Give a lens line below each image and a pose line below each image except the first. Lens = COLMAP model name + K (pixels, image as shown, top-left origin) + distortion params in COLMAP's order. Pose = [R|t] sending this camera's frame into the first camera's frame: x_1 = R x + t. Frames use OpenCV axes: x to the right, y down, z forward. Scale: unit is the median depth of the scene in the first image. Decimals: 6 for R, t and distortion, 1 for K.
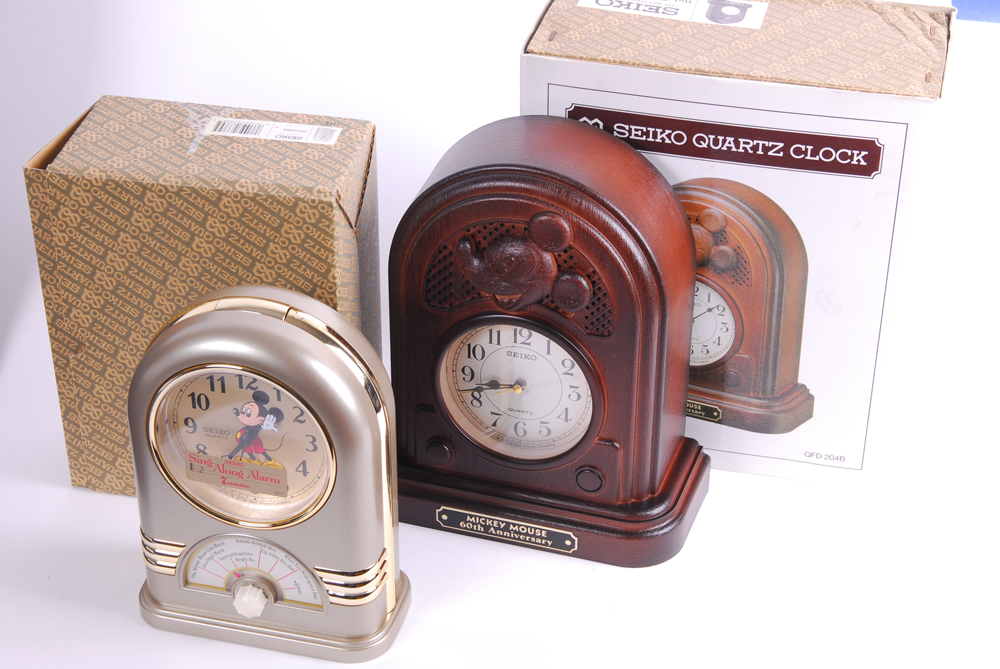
lens RADIAL K [[1810.2, 0, 500.0], [0, 1810.2, 334.5], [0, 0, 1]] dist [-0.105255, -0.378741]
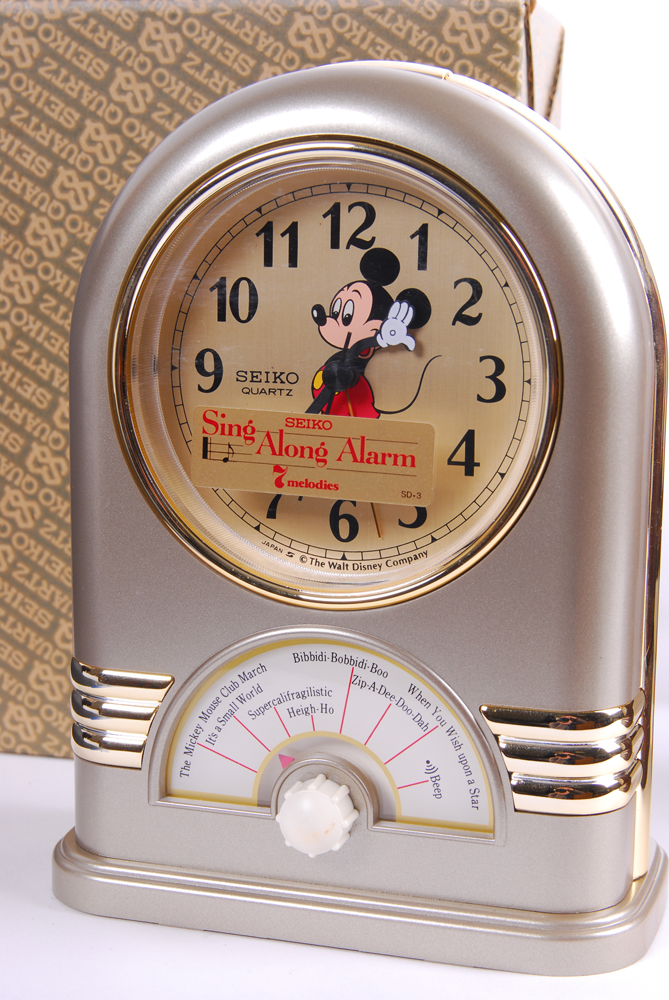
lens RADIAL K [[1810.2, 0, 334.5], [0, 1810.2, 500.0], [0, 0, 1]] dist [-0.105255, -0.378741]
pose [[0.997761, 0.010860, -0.065987, -0.107834], [-0.035203, 0.924238, -0.380189, 0.239327], [0.056859, 0.381661, 0.922552, 0.586081]]
